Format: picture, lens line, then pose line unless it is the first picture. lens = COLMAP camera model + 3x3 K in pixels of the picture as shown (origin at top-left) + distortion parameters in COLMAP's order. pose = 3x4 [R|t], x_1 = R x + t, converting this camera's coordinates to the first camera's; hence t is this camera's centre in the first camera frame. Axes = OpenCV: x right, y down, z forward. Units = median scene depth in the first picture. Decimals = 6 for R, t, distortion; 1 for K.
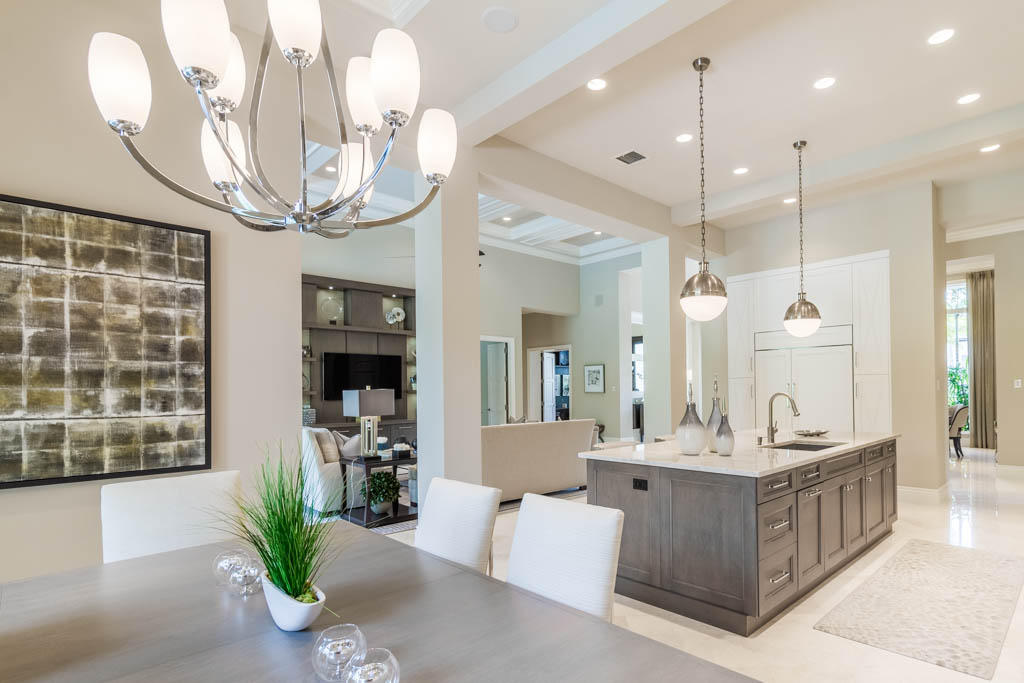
lens RADIAL K [[535.2, 0, 545.9], [0, 535.2, 392.0], [0, 0, 1]] dist [0.000517, -0.000102]
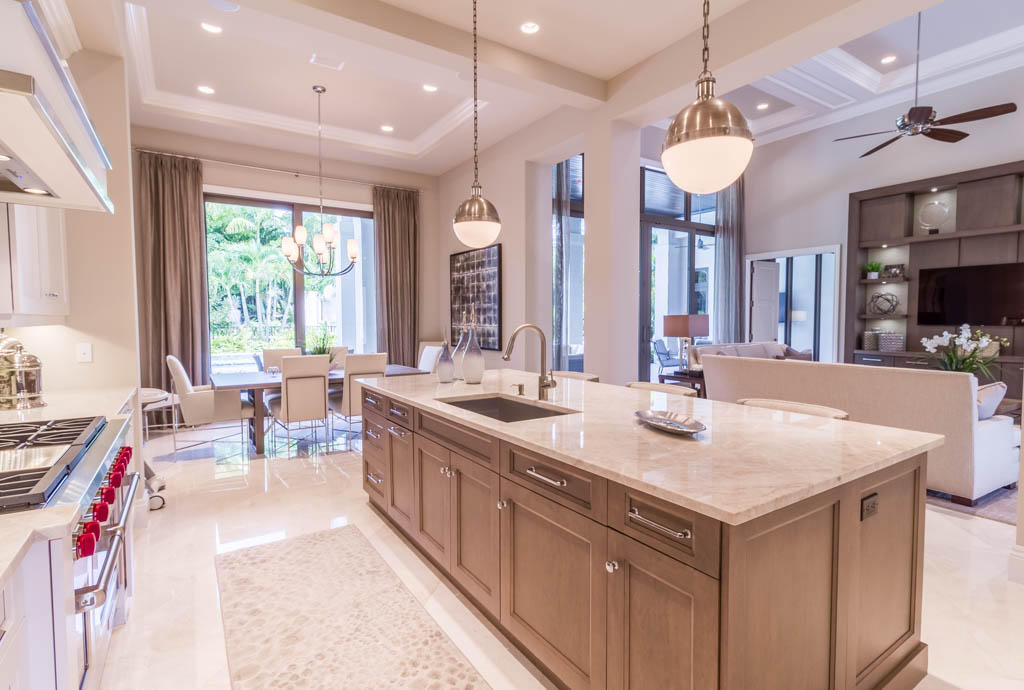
lens RADIAL K [[501.8, 0, 517.9], [0, 501.8, 343.5], [0, 0, 1]] dist [0.002233, 0.000060]
pose [[-0.192071, 0.062155, -0.979411, 1.493056], [0.000830, 0.998002, 0.063172, -0.021934], [0.981381, 0.011320, -0.191739, 1.576381]]
